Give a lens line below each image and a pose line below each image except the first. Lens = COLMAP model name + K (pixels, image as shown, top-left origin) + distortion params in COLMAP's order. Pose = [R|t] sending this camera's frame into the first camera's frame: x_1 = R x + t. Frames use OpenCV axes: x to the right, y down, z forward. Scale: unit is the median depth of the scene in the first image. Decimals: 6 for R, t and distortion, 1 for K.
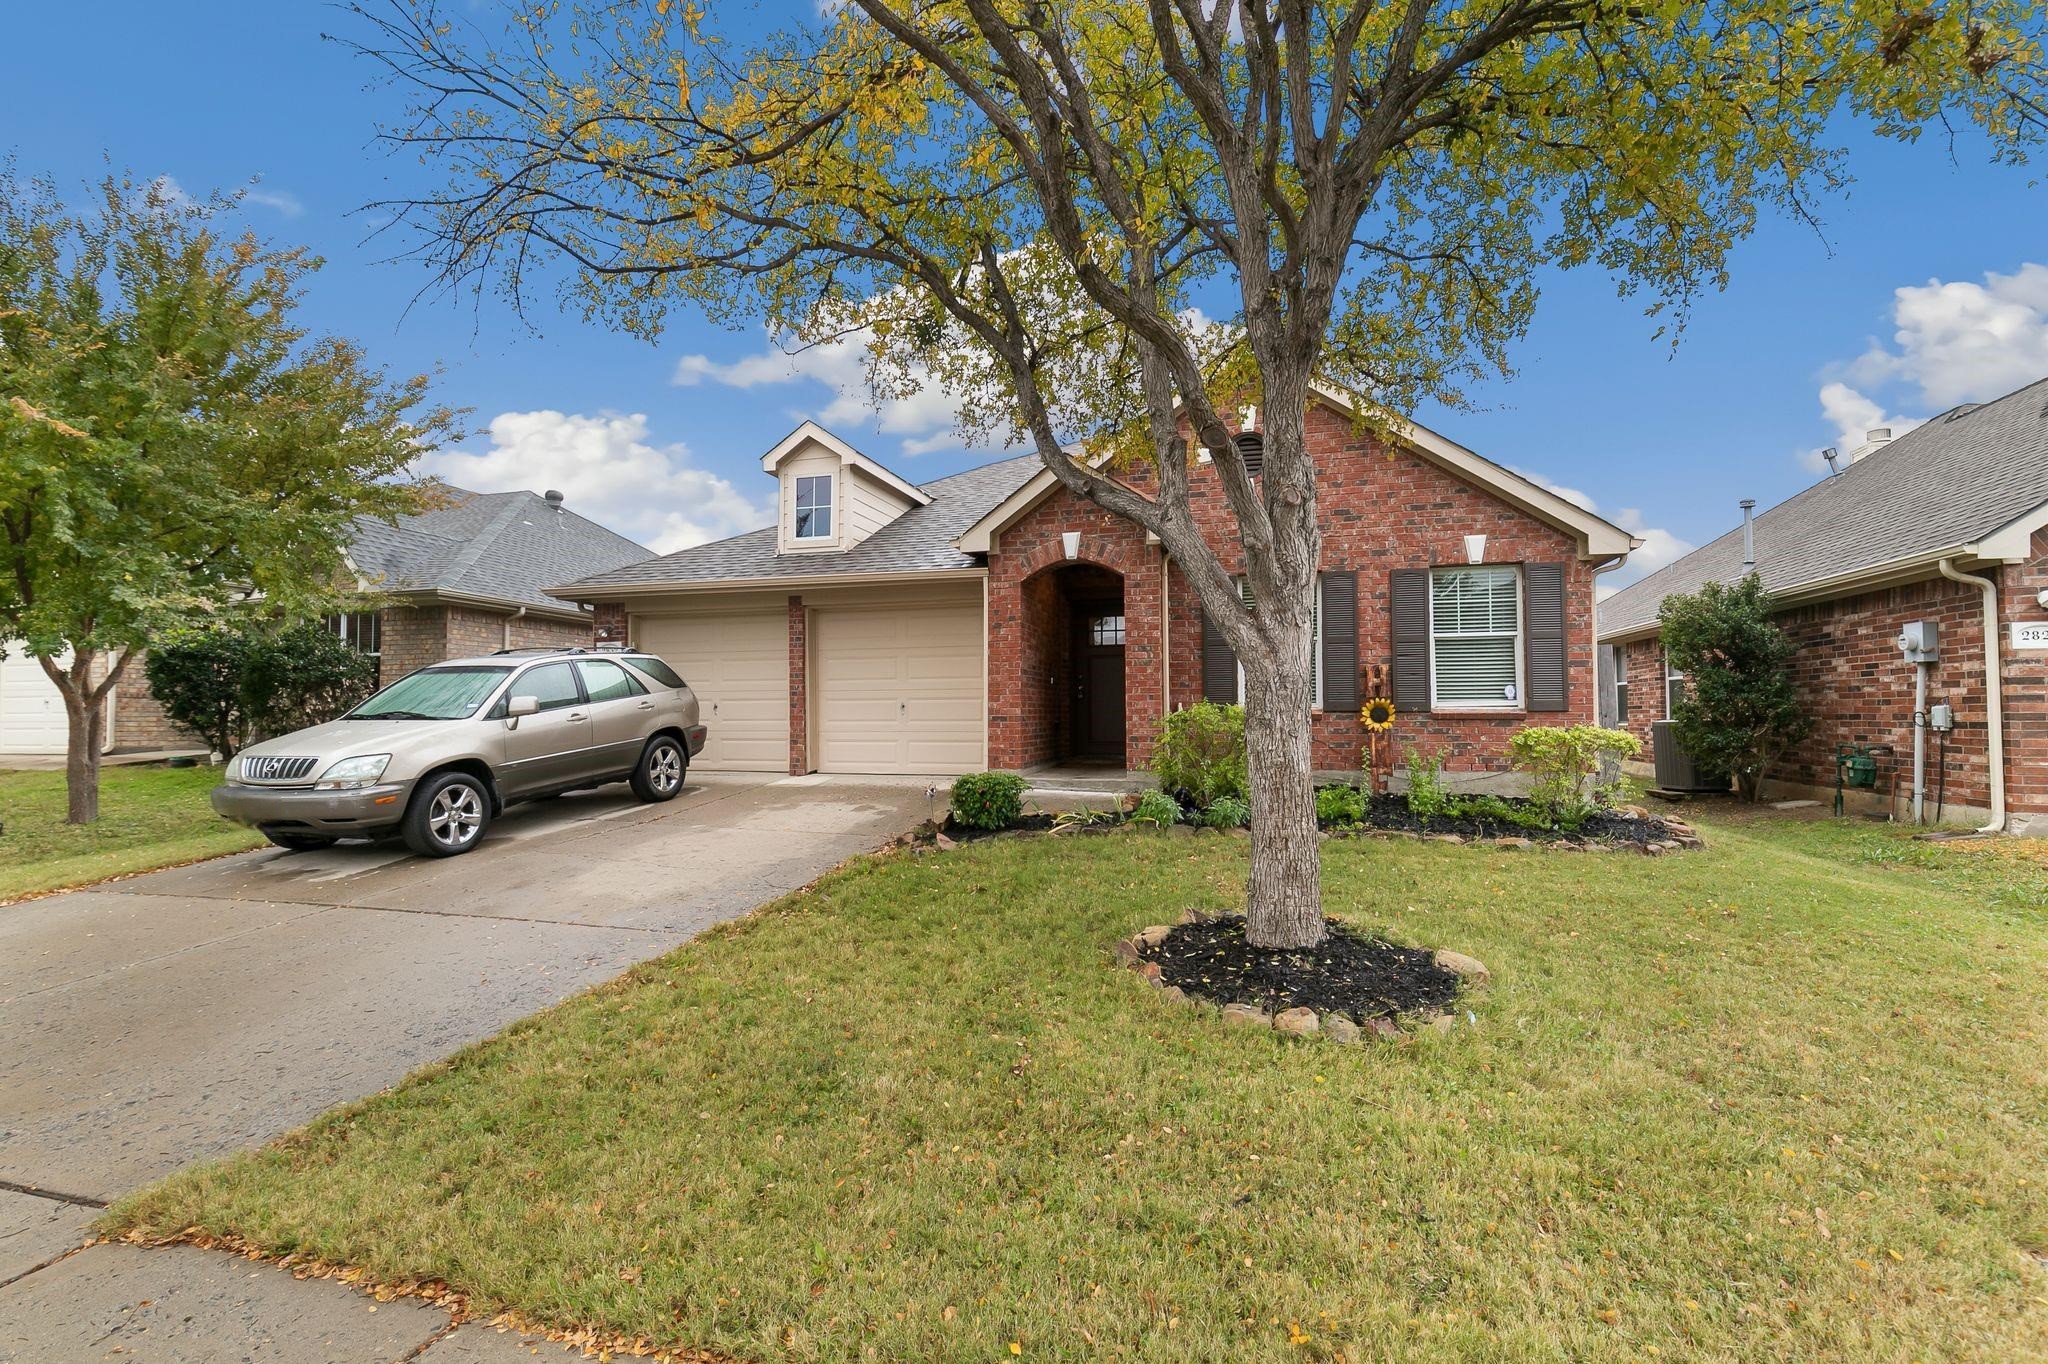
lens RADIAL K [[924.7, 0, 1022.3], [0, 924.7, 685.6], [0, 0, 1]] dist [0.008094, -0.003286]
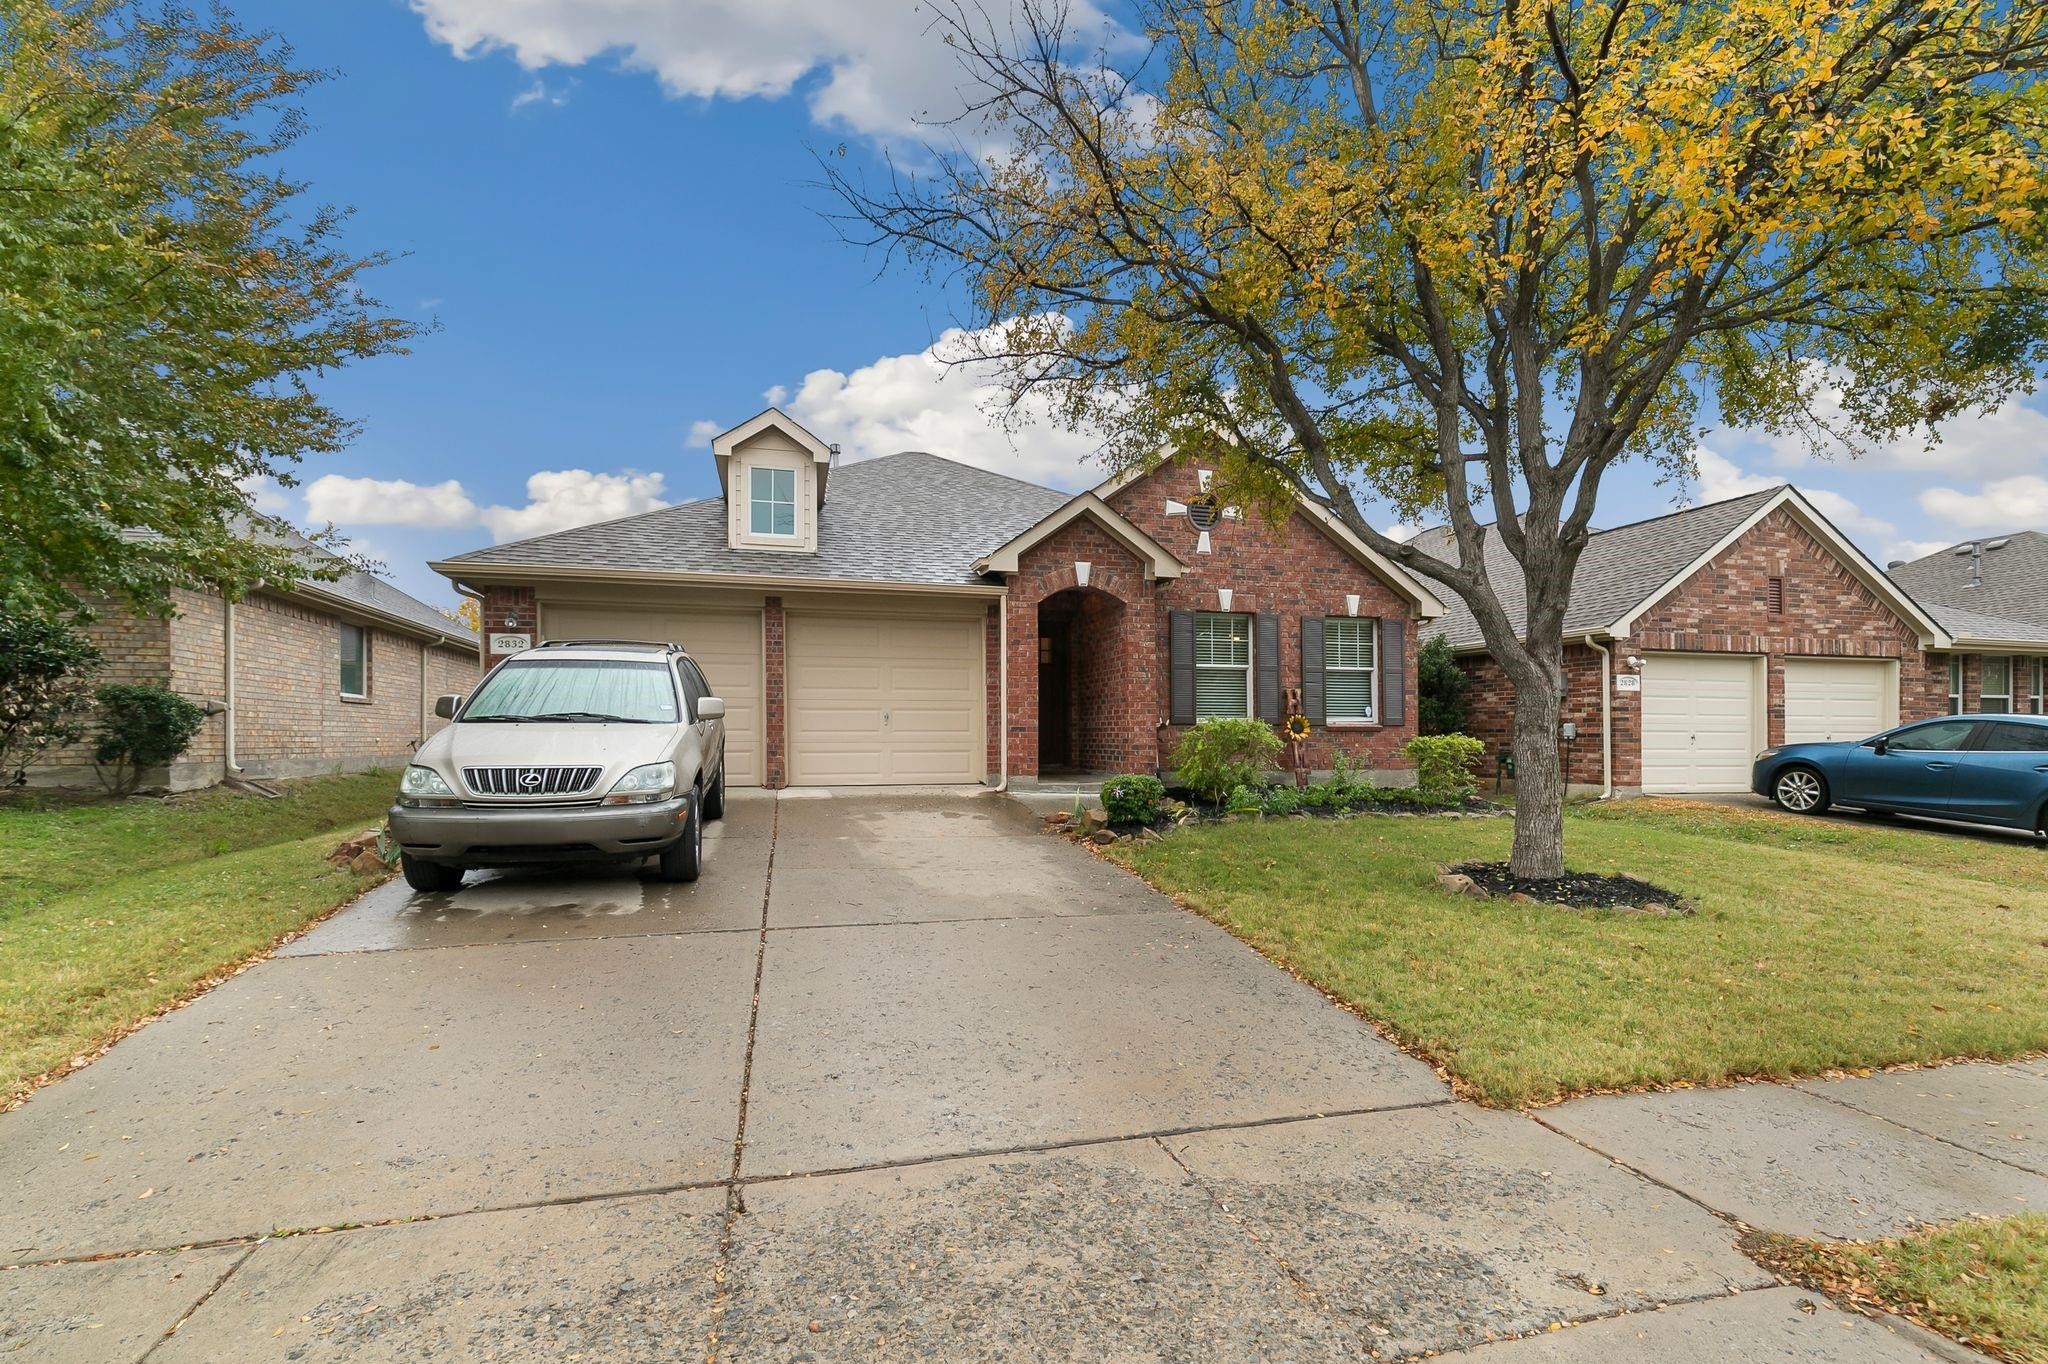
lens RADIAL K [[924.7, 0, 1050.8], [0, 924.7, 729.2], [0, 0, 1]] dist [0.008094, -0.003286]
pose [[0.856738, 0.005725, 0.515720, -0.578306], [-0.019756, 0.999569, 0.021724, 0.012671], [-0.515373, -0.028800, 0.856482, 0.064142]]
